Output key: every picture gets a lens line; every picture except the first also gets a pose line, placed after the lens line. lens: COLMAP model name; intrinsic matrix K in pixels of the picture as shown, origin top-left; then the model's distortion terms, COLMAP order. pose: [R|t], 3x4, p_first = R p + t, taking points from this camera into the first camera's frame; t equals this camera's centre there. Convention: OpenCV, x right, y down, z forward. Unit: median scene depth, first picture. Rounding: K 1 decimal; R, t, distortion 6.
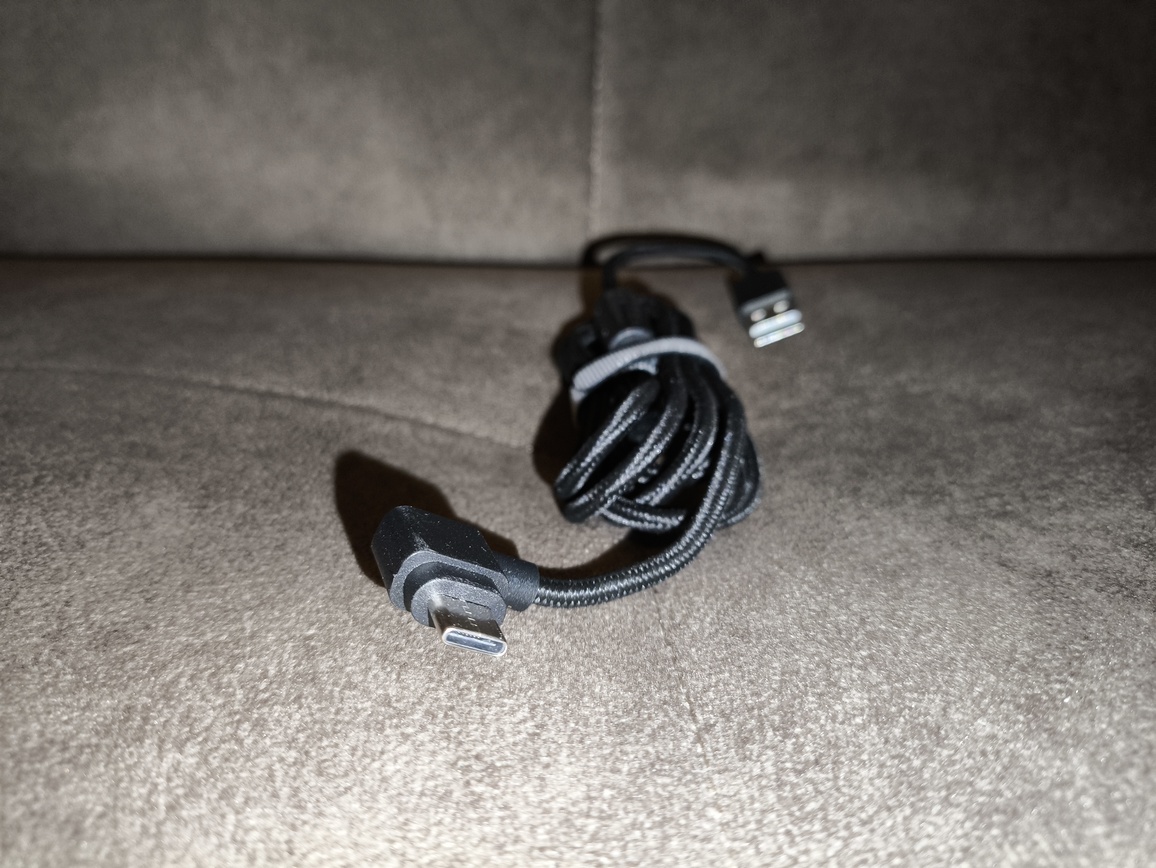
lens RADIAL K [[866.3, 0, 570.8], [0, 866.3, 441.1], [0, 0, 1]] dist [-0.024953, -0.026204]
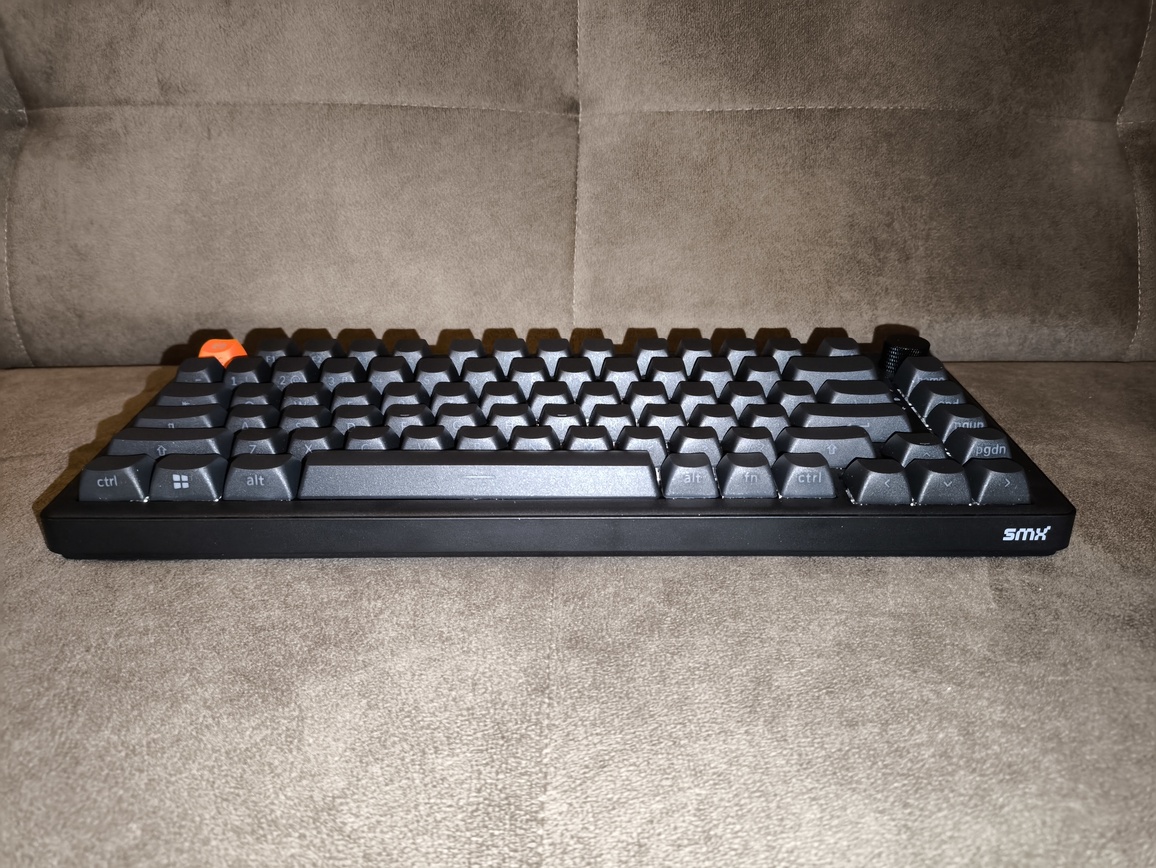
lens RADIAL K [[866.3, 0, 583.2], [0, 866.3, 441.9], [0, 0, 1]] dist [-0.024953, -0.026204]
pose [[0.998796, 0.006008, -0.048694, 0.132483], [-0.006611, 0.999904, -0.012213, -0.054090], [0.048616, 0.012520, 0.998739, -0.636789]]
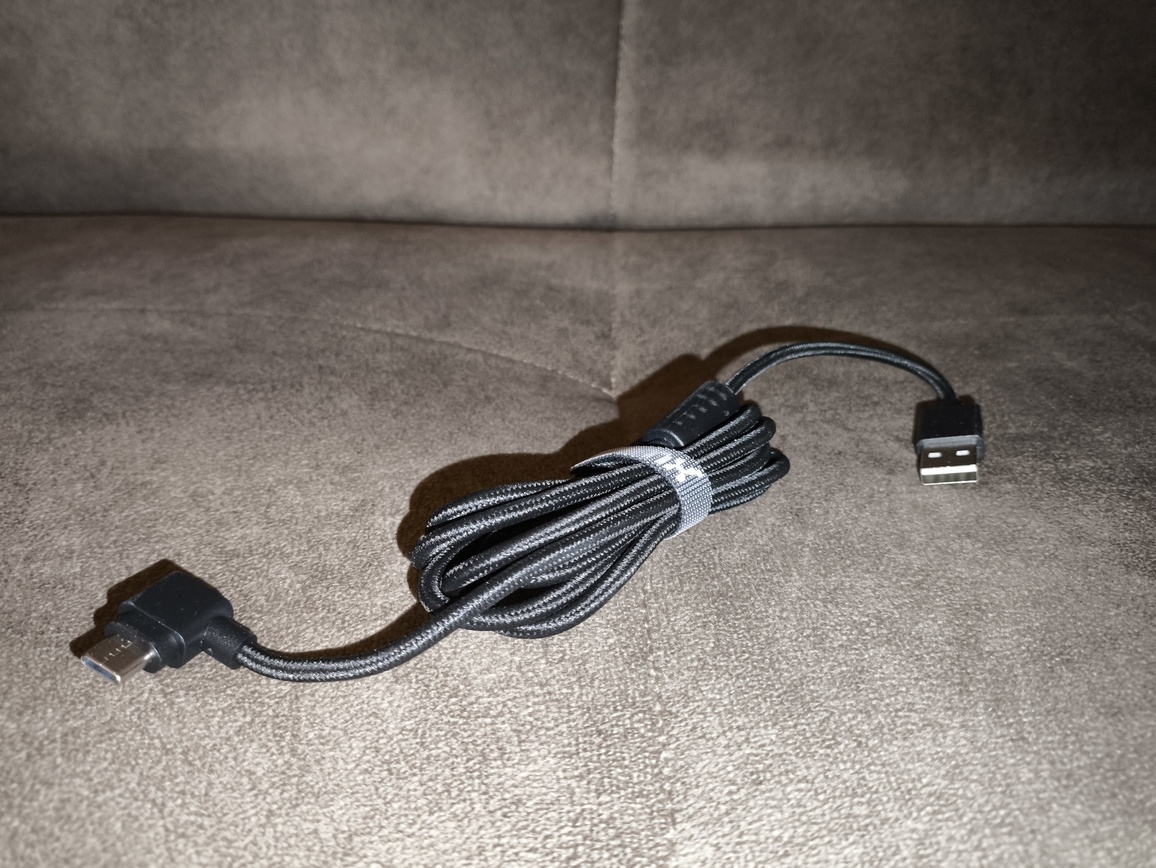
lens RADIAL K [[866.3, 0, 572.4], [0, 866.3, 445.2], [0, 0, 1]] dist [-0.024953, -0.026204]
pose [[0.998906, 0.024971, -0.039545, 0.027563], [-0.020122, 0.992738, 0.118606, -0.029365], [0.042220, -0.117680, 0.992154, -0.364866]]
